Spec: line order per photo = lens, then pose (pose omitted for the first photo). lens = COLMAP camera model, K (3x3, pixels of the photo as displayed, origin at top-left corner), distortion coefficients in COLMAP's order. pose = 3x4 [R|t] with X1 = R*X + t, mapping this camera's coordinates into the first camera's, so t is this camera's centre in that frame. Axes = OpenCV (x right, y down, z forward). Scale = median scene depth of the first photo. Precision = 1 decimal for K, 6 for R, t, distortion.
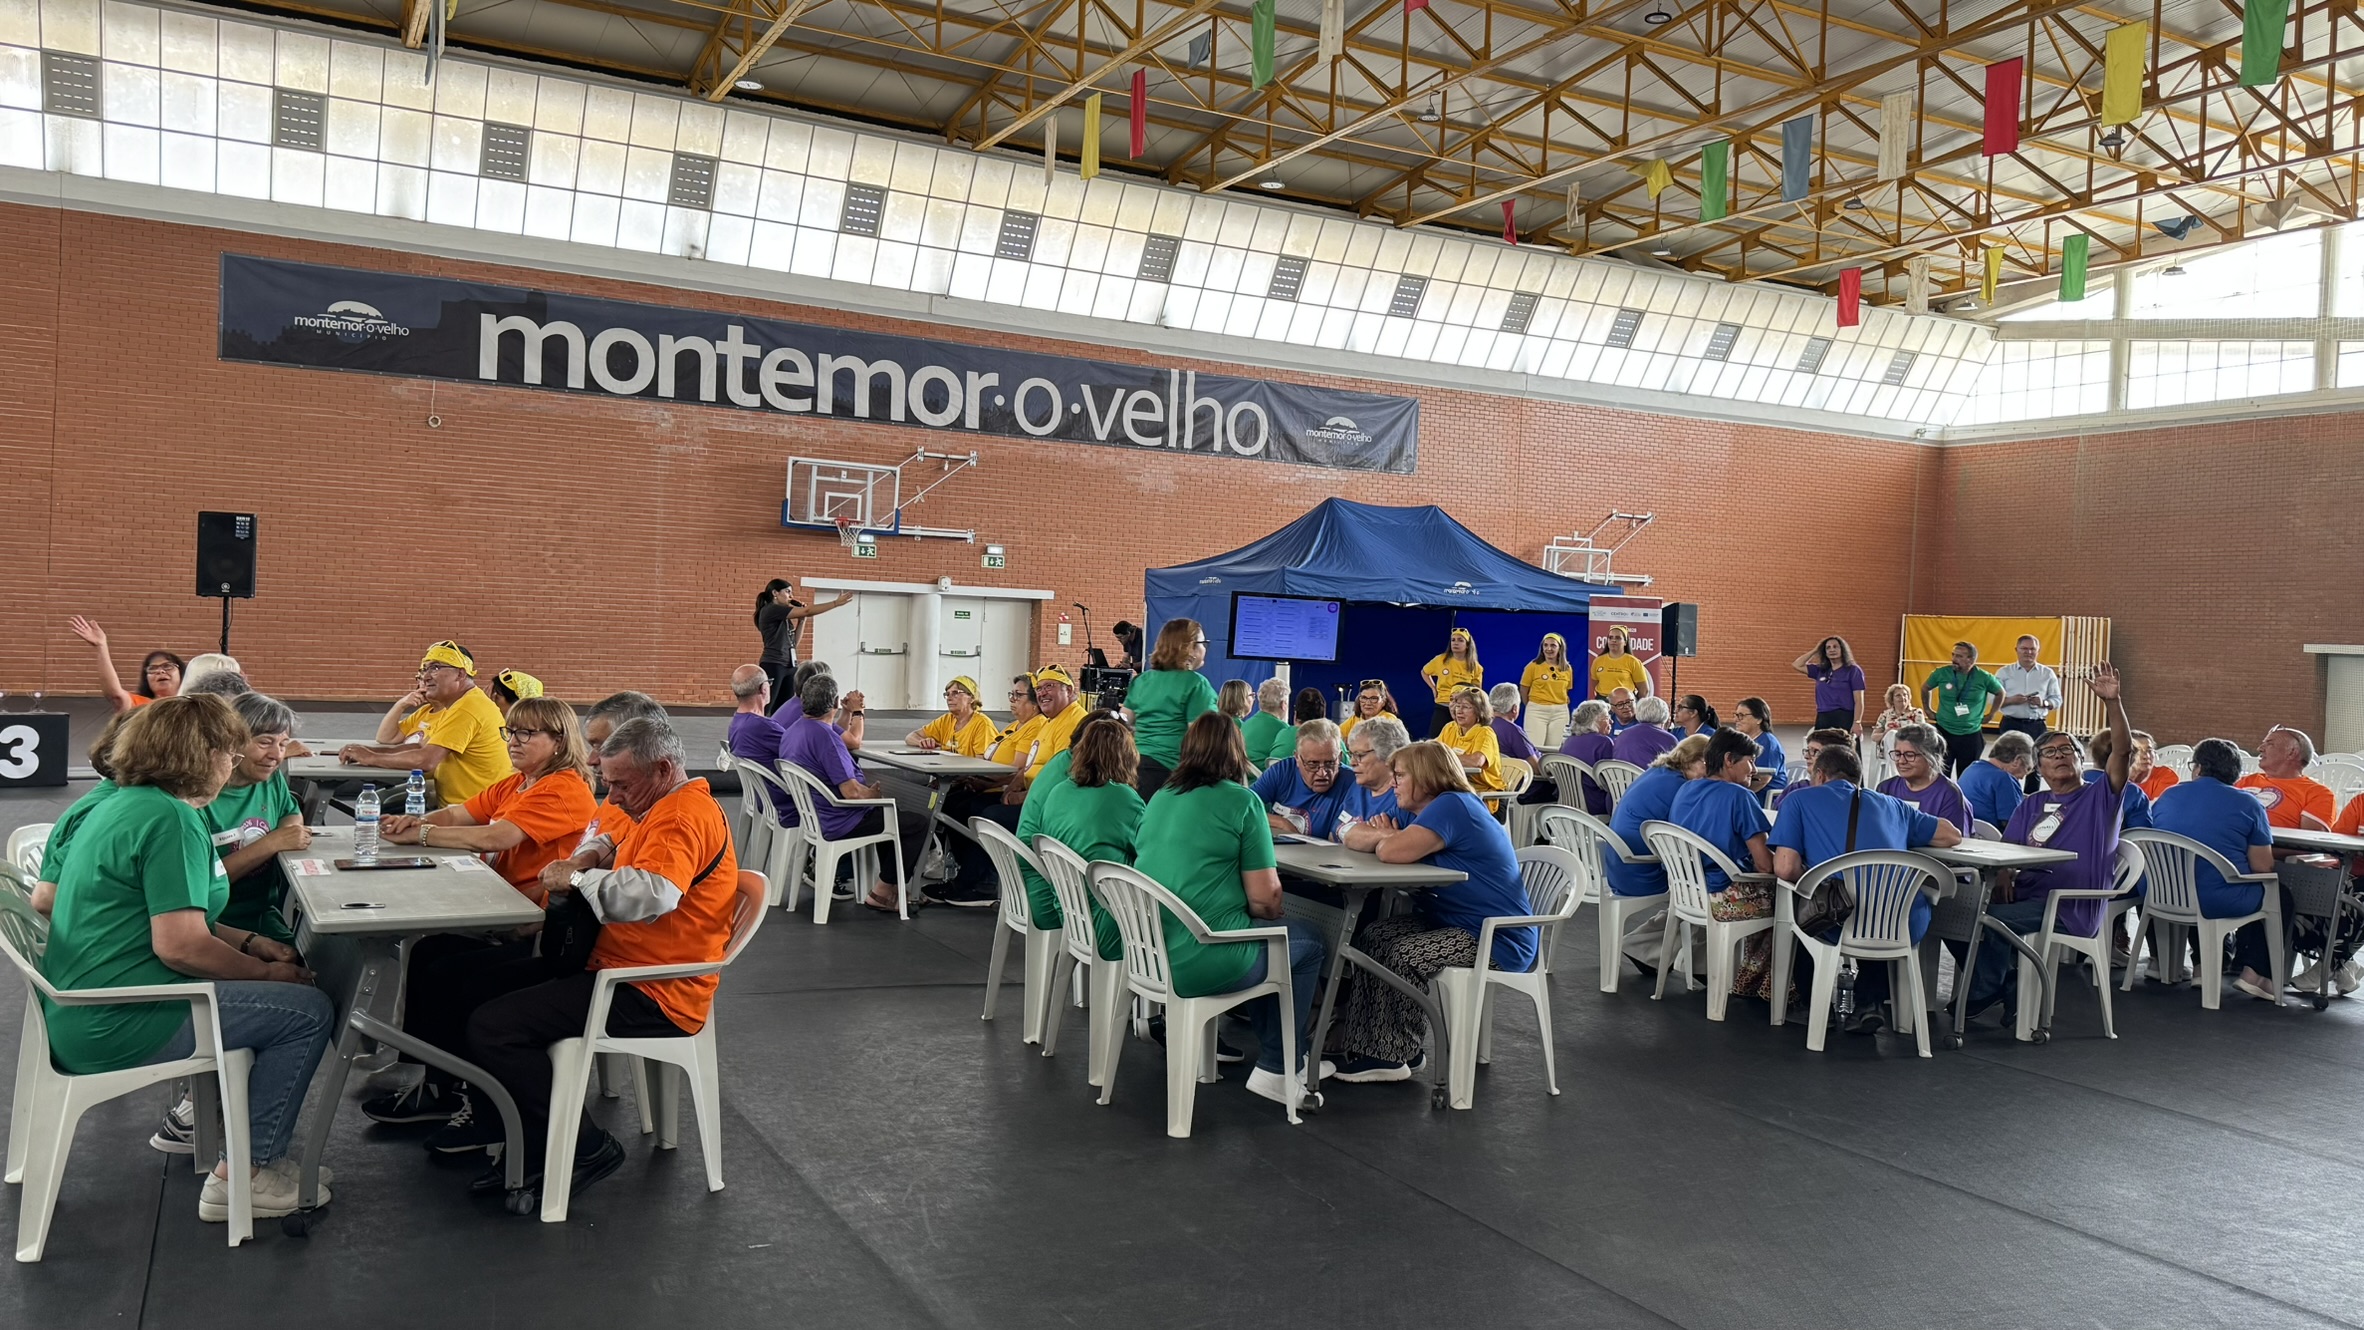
lens RADIAL K [[1827.7, 0, 1179.2], [0, 1827.7, 625.1], [0, 0, 1]] dist [0.110776, -0.190973]
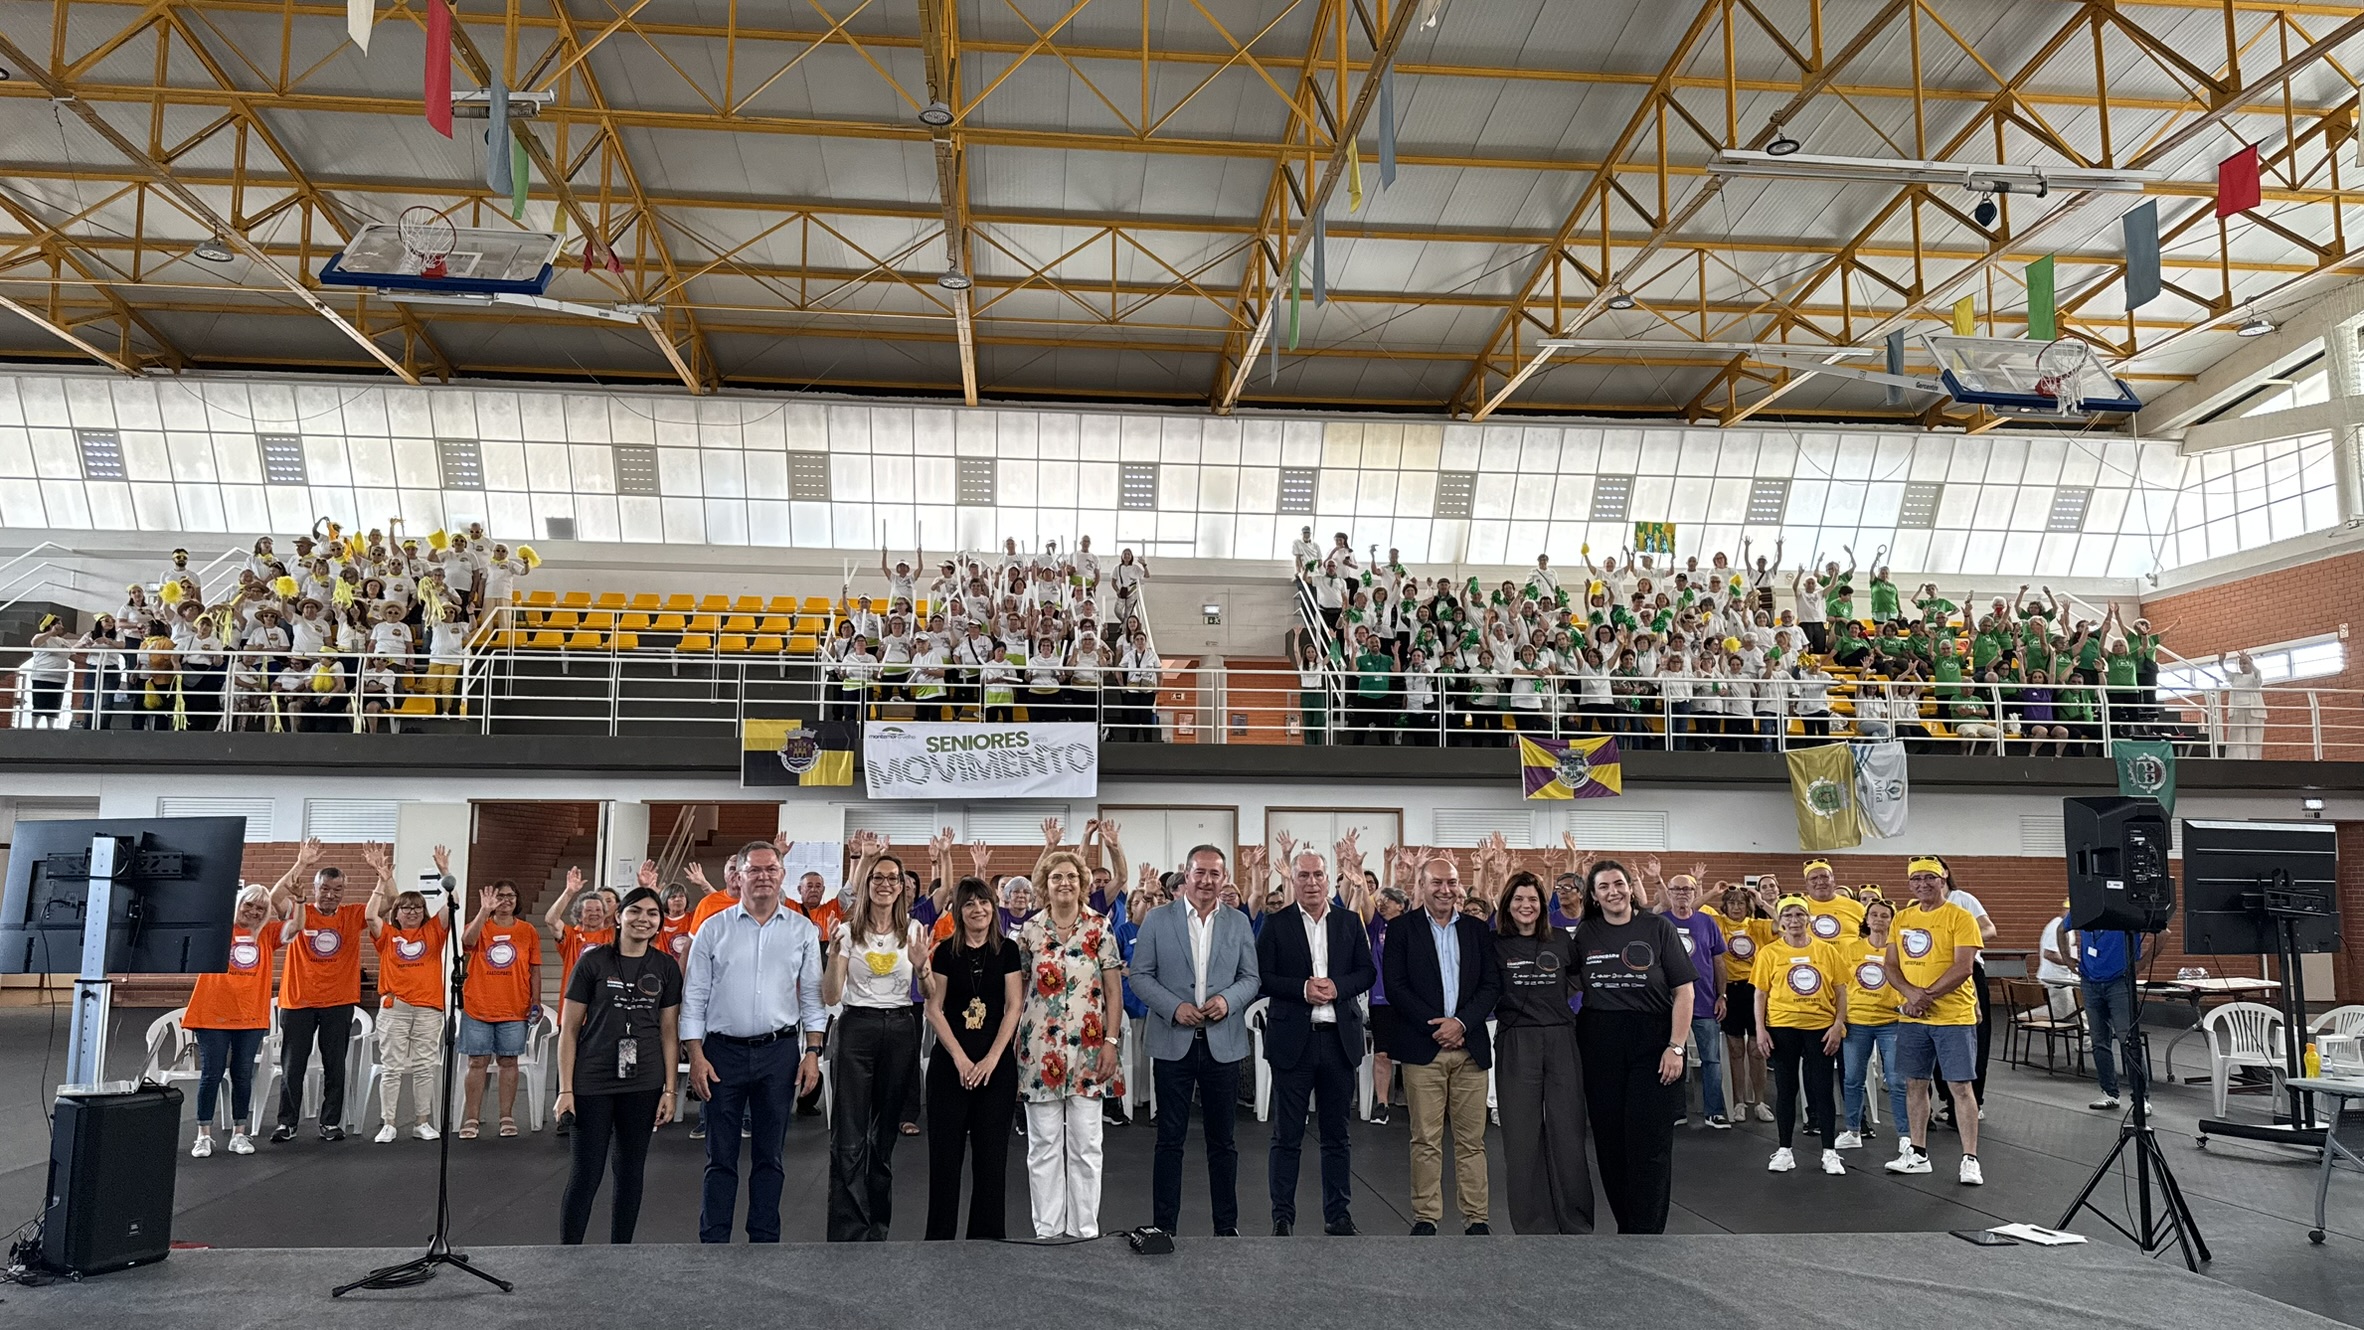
lens RADIAL K [[1749.7, 0, 1182.0], [0, 1749.7, 665.0], [0, 0, 1]] dist [0.062819, -0.085287]
pose [[0.907538, -0.086184, -0.411031, 0.180014], [0.031285, 0.989871, -0.138478, 0.006742], [0.418803, 0.112815, 0.901042, 0.105808]]
